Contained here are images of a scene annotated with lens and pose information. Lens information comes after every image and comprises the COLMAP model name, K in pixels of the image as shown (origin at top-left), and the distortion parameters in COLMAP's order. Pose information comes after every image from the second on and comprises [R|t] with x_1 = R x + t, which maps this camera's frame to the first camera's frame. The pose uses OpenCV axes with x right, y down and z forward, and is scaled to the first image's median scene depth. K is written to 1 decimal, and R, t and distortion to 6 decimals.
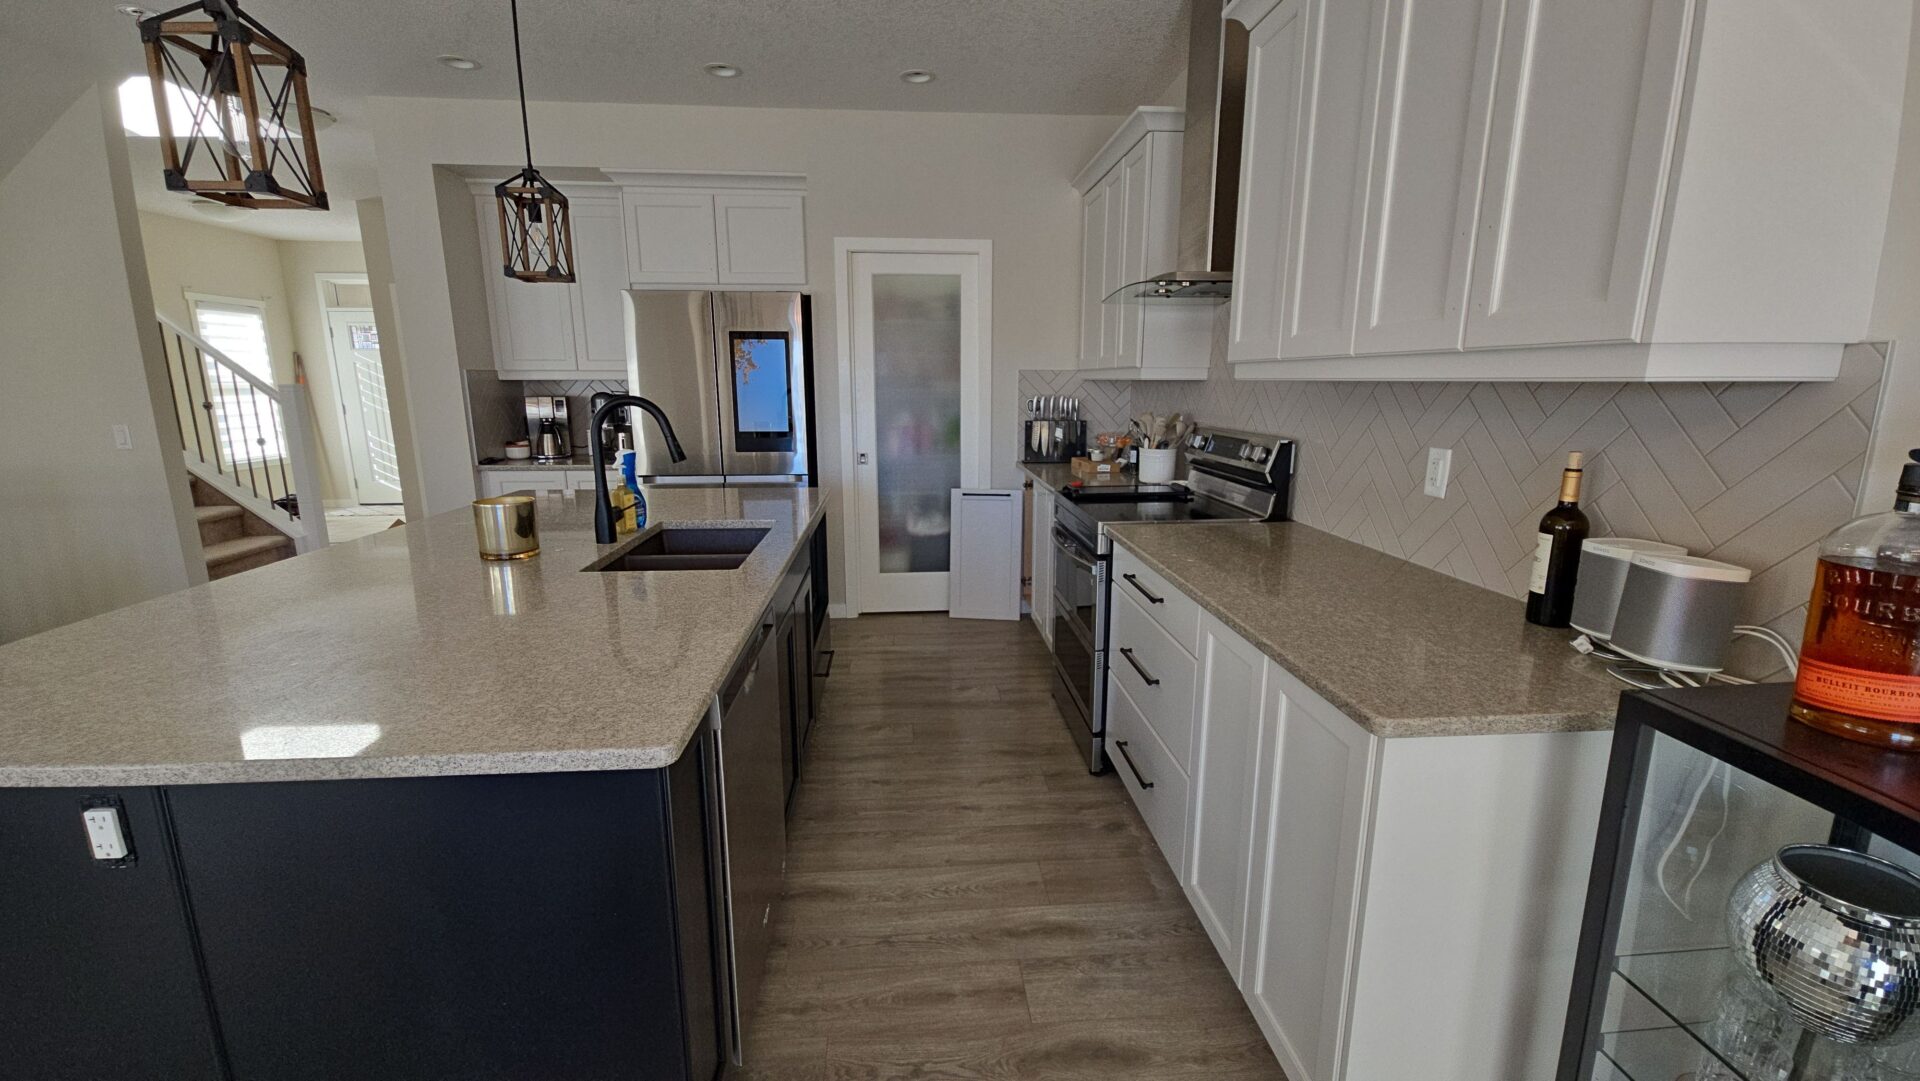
lens RADIAL K [[780.7, 0, 961.2], [0, 780.7, 547.4], [0, 0, 1]] dist [0.006594, -0.002294]
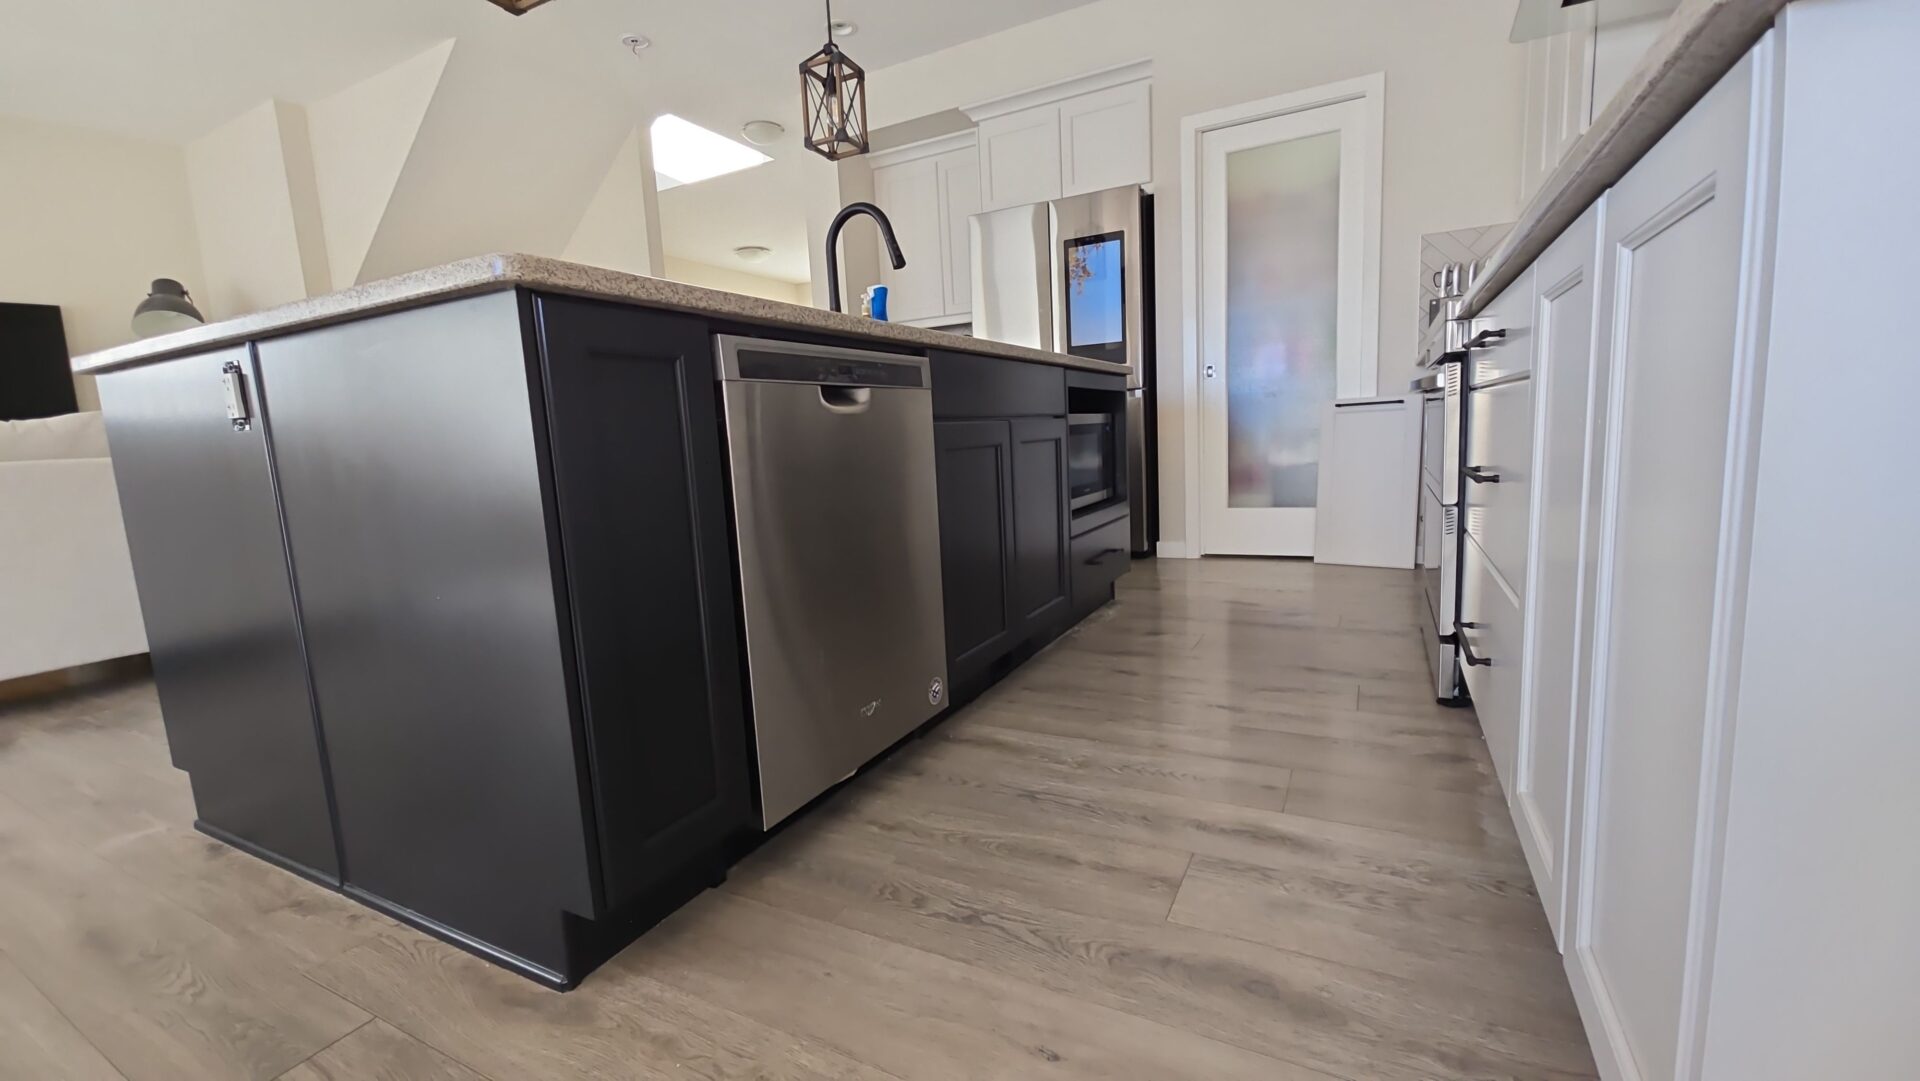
lens RADIAL K [[780.7, 0, 956.8], [0, 780.7, 541.6], [0, 0, 1]] dist [0.006594, -0.002294]
pose [[0.847667, 0.032614, -0.529525, 0.225330], [-0.060893, 0.997493, -0.036041, 0.273117], [0.527022, 0.062795, 0.847529, 0.285293]]
